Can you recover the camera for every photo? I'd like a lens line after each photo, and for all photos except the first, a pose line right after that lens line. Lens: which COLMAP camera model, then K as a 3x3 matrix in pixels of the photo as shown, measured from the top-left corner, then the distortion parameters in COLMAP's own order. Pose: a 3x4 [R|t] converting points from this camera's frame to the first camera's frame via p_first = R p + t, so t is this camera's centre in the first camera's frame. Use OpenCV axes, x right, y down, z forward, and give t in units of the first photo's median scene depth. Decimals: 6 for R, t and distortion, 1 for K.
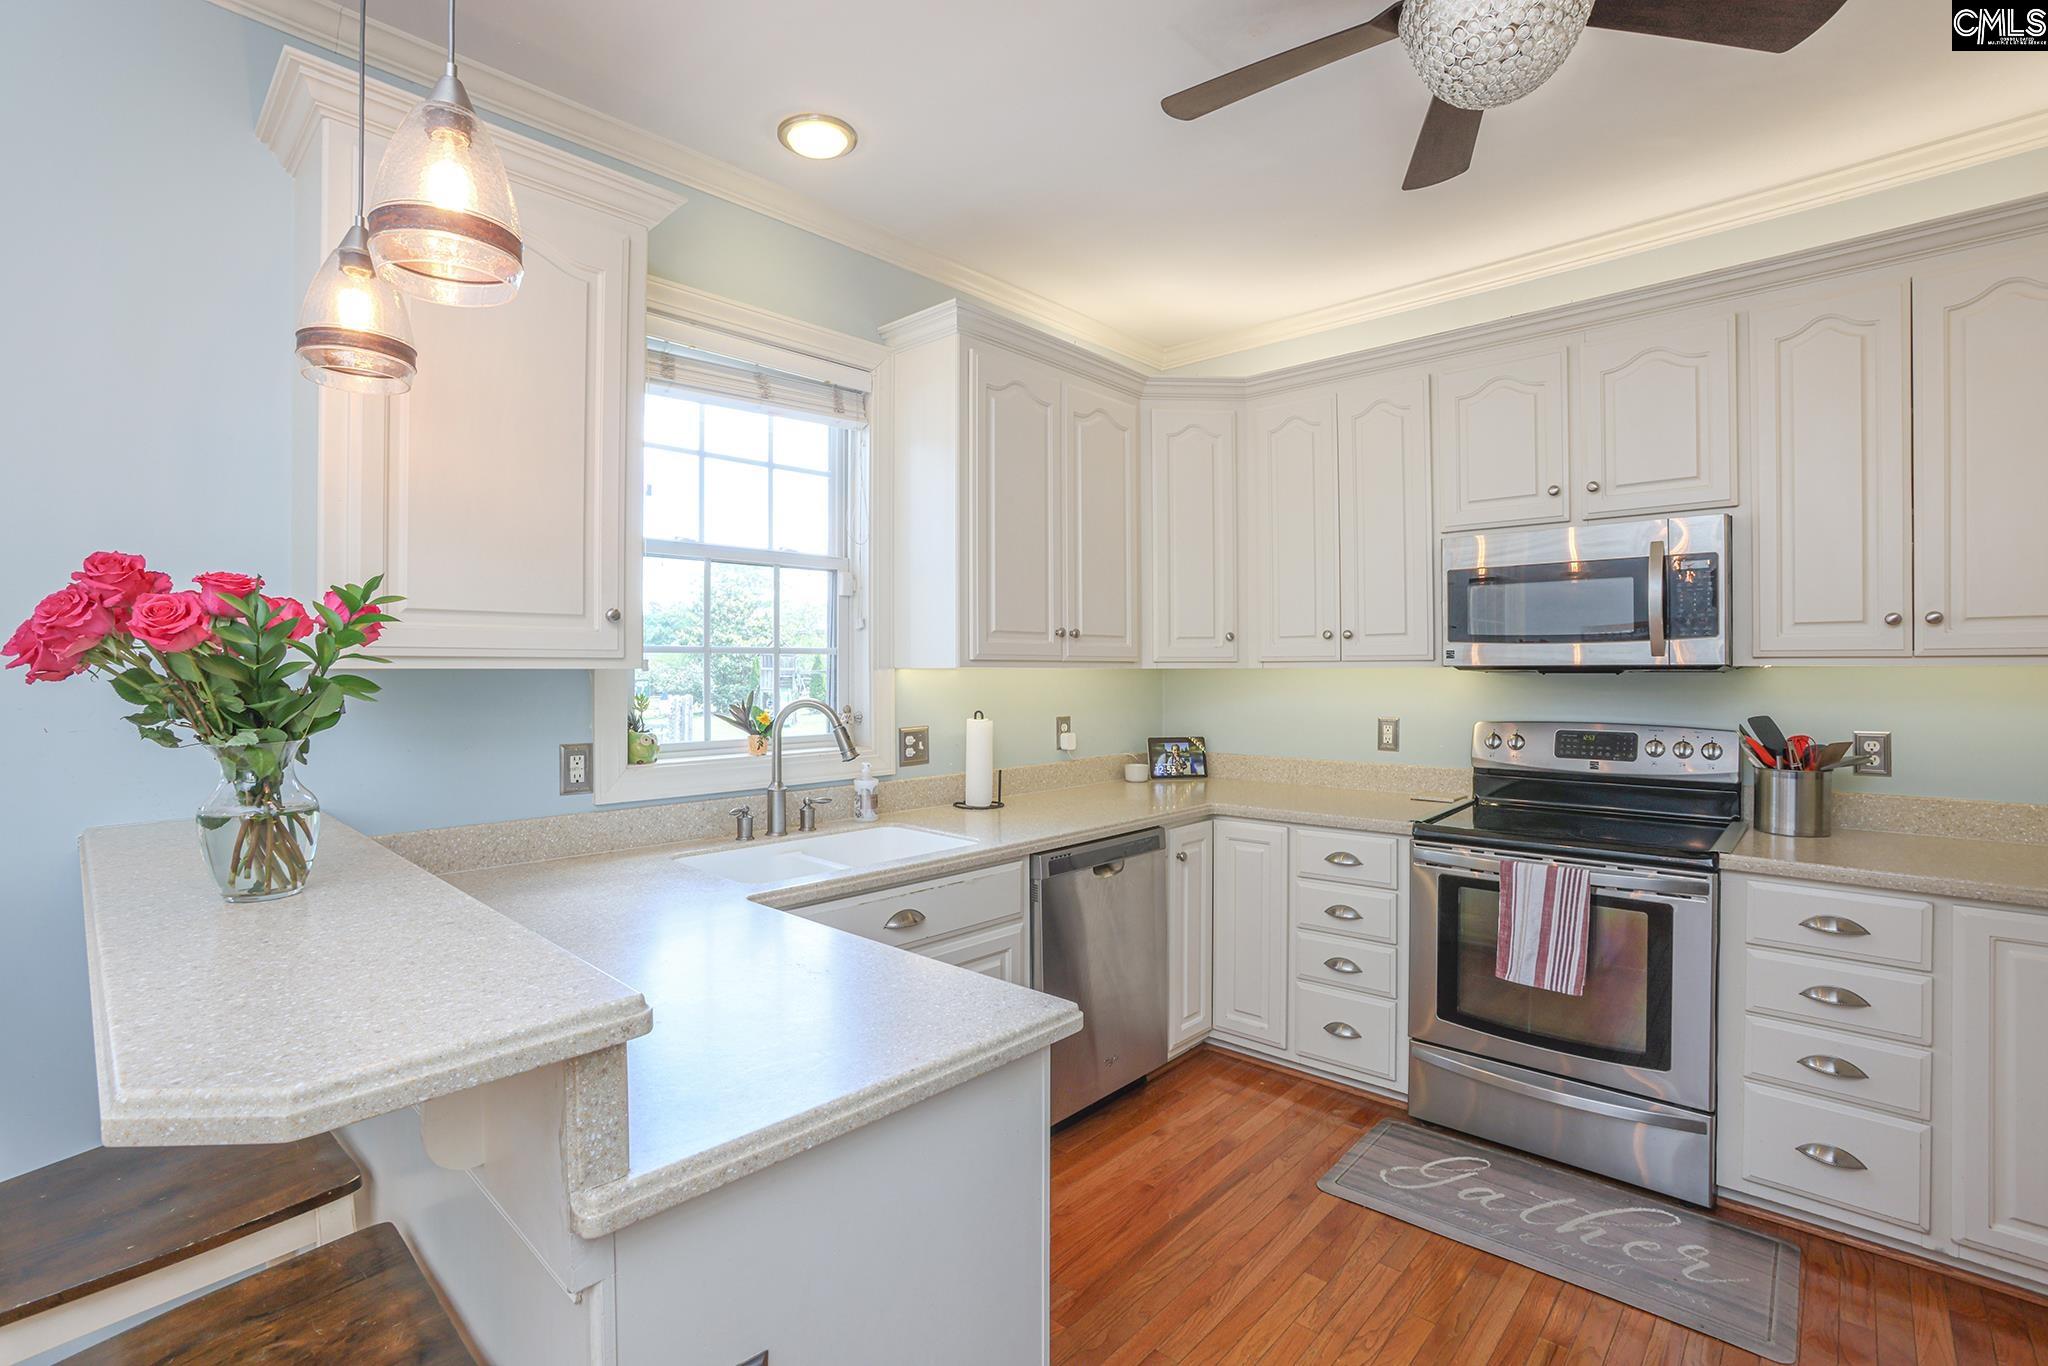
lens RADIAL K [[945.6, 0, 1037.1], [0, 945.6, 680.1], [0, 0, 1]] dist [-0.019873, -0.000194]
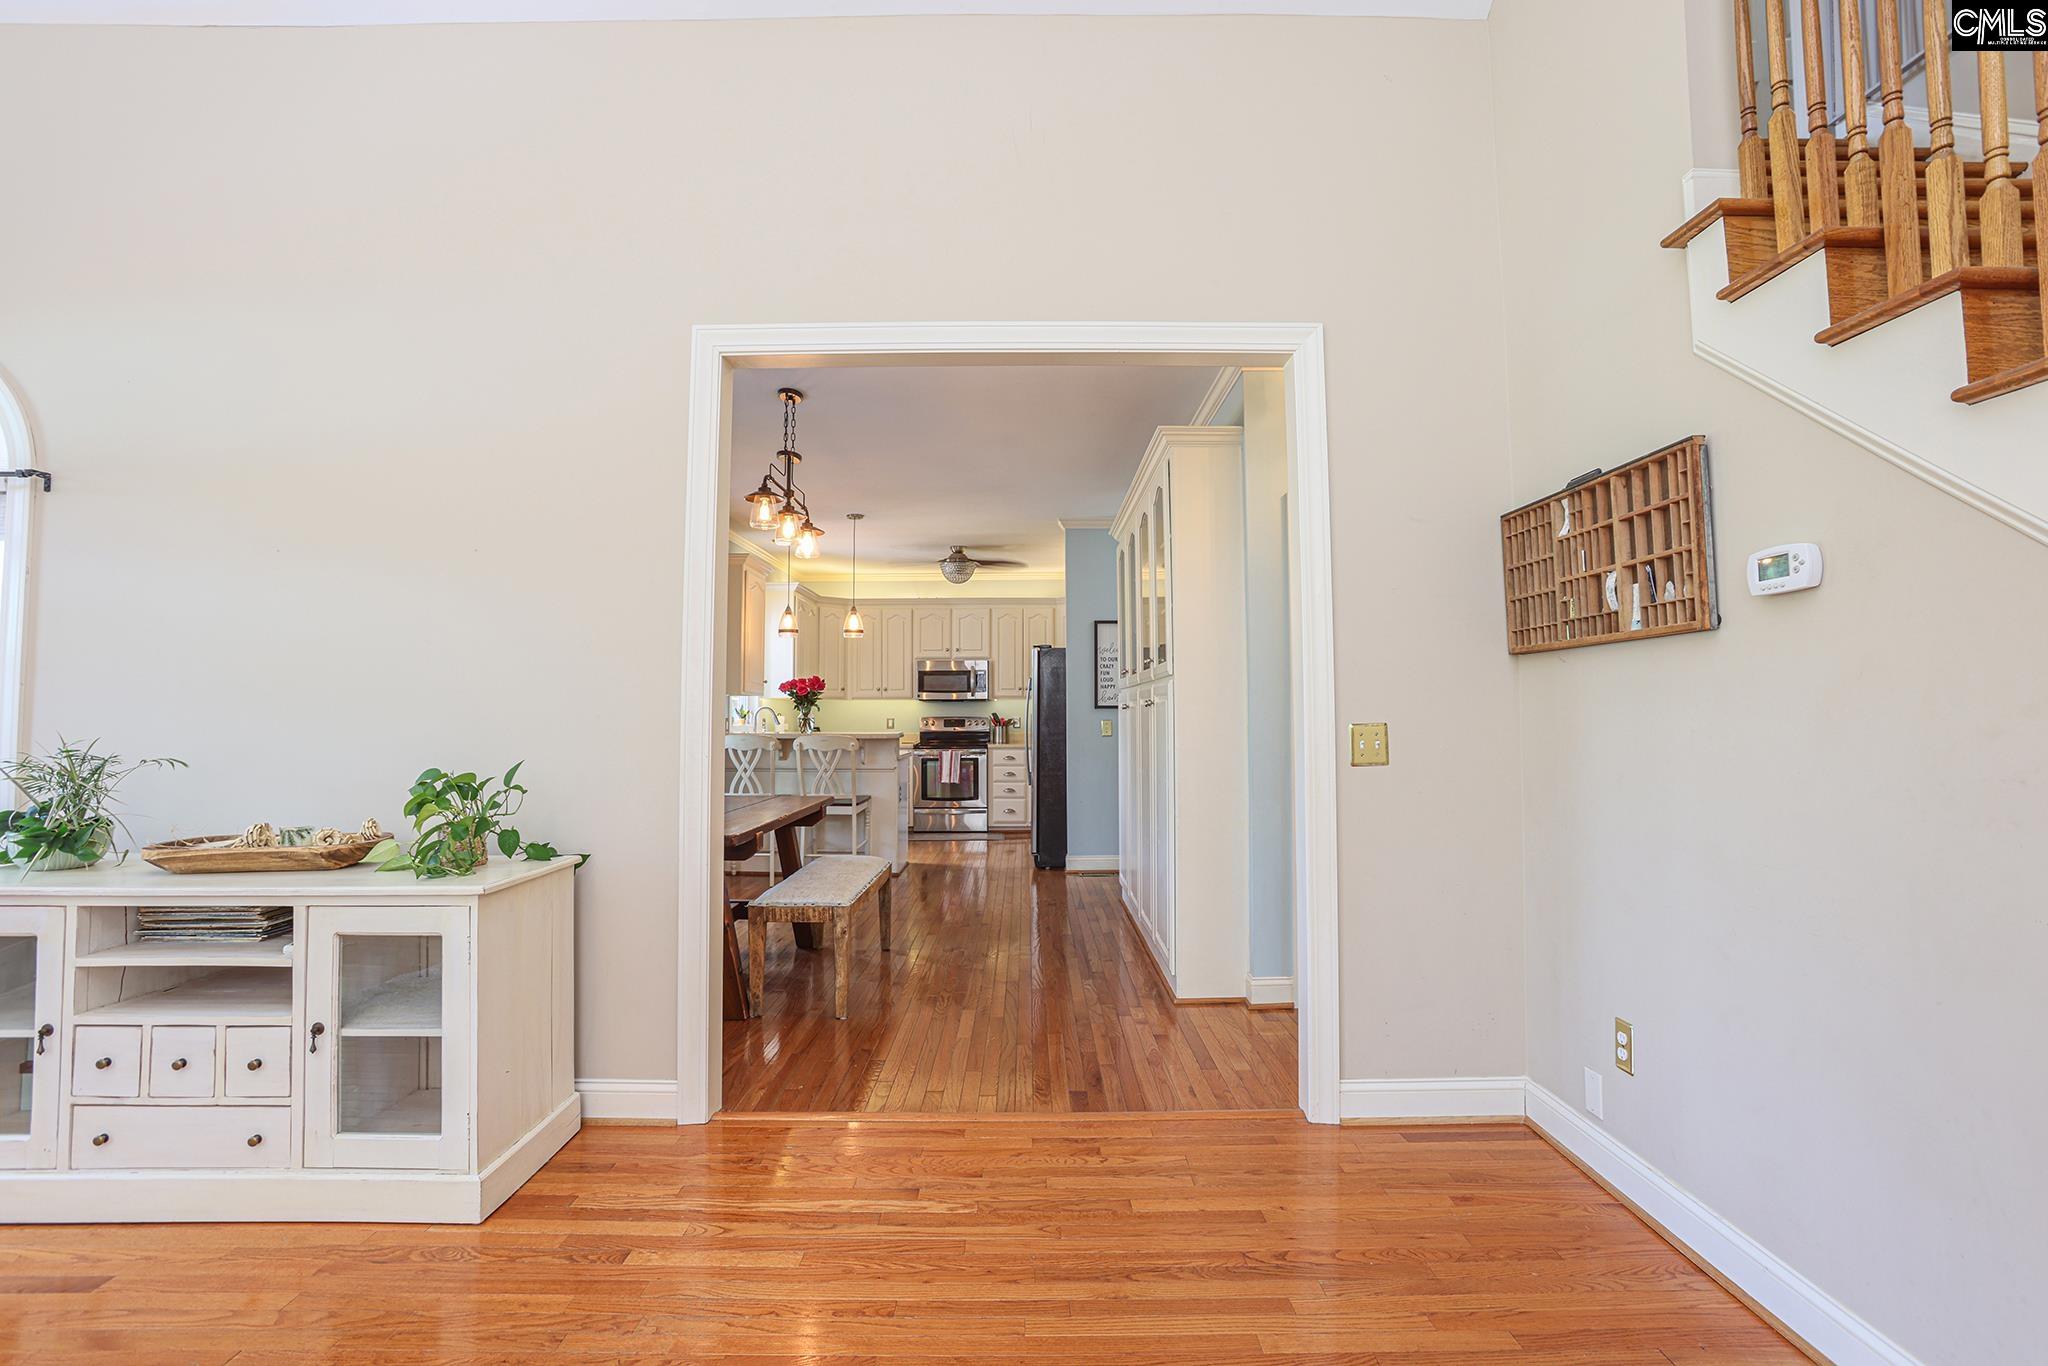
lens RADIAL K [[945.6, 0, 1026.7], [0, 945.6, 692.7], [0, 0, 1]] dist [-0.019873, -0.000194]
pose [[0.746856, 0.016562, 0.664780, -1.669469], [0.005387, 0.999506, -0.030954, 0.075552], [-0.664964, 0.026699, 0.746398, -1.944159]]
